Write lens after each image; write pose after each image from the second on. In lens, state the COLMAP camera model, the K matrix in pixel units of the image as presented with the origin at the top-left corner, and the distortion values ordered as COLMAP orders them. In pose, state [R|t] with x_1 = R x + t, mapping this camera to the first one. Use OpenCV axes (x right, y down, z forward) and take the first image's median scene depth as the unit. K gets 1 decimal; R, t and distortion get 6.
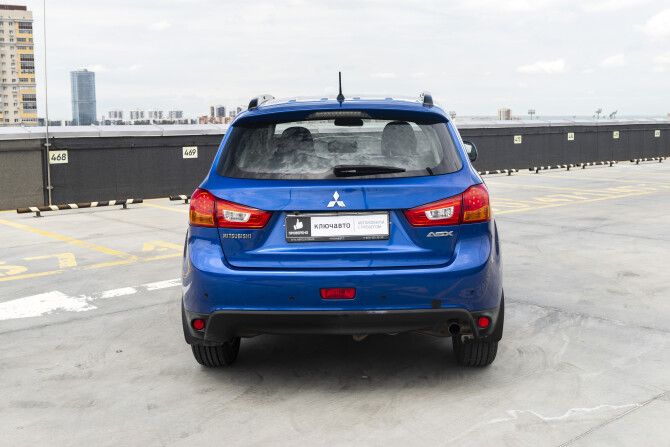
lens RADIAL K [[768.4, 0, 334.6], [0, 768.4, 220.1], [0, 0, 1]] dist [-0.040540, 0.000000]
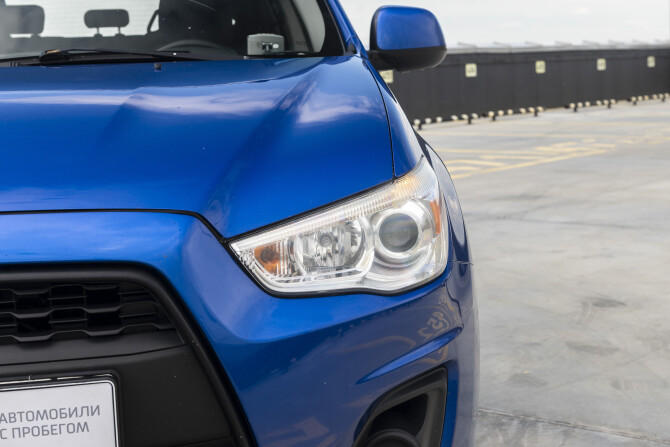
lens RADIAL K [[1047.6, 0, 333.9], [0, 1047.6, 223.7], [0, 0, 1]] dist [-0.002706, 0.000000]
pose [[0.985147, -0.053148, 0.163281, 0.081089], [0.052954, 0.998582, 0.005540, 0.005994], [-0.163344, 0.003189, 0.986564, 0.271804]]
